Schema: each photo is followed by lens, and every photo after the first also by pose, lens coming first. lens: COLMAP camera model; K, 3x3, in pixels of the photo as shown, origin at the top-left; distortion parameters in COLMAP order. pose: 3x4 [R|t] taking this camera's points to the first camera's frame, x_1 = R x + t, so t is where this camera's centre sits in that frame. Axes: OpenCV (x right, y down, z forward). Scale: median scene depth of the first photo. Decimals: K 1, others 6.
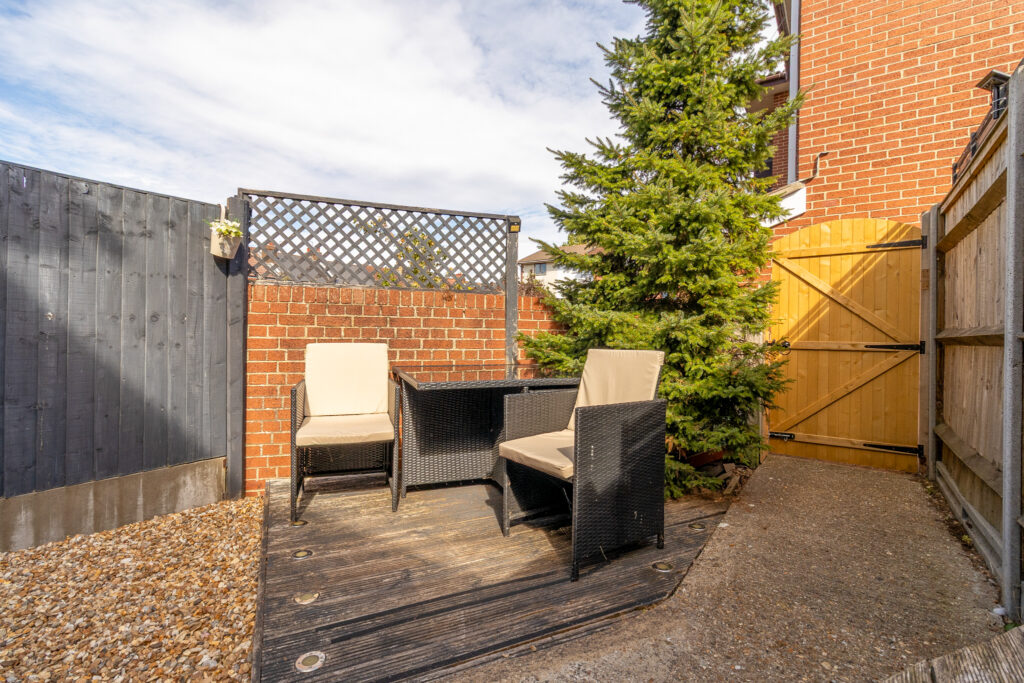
lens RADIAL K [[472.4, 0, 514.1], [0, 472.4, 335.0], [0, 0, 1]] dist [0.008697, -0.000267]
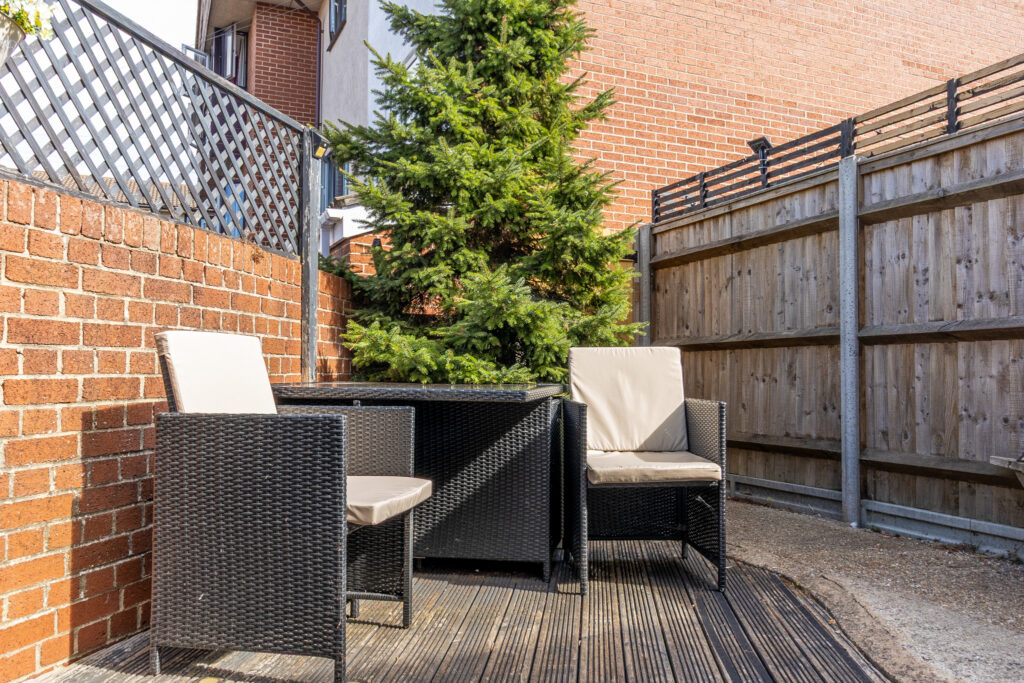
lens RADIAL K [[799.0, 0, 512.0], [0, 799.0, 341.5], [0, 0, 1]] dist [0.008375, 0.004777]
pose [[0.523212, 0.023007, 0.851892, -0.829754], [0.004343, 0.999551, -0.029663, 0.047890], [-0.852192, 0.019220, 0.522877, 0.315146]]
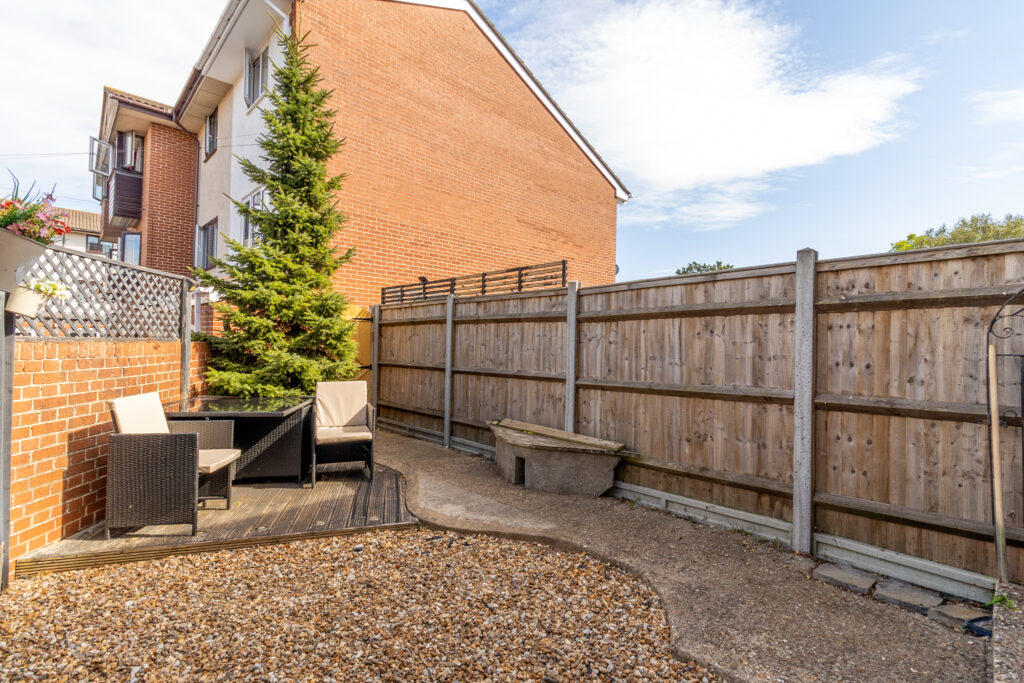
lens RADIAL K [[472.4, 0, 514.1], [0, 472.4, 335.0], [0, 0, 1]] dist [0.008697, -0.000267]
pose [[0.197925, 0.008593, 0.980180, -1.211926], [-0.013246, 0.999894, -0.006091, -0.123782], [-0.980128, -0.011778, 0.198018, -0.091153]]
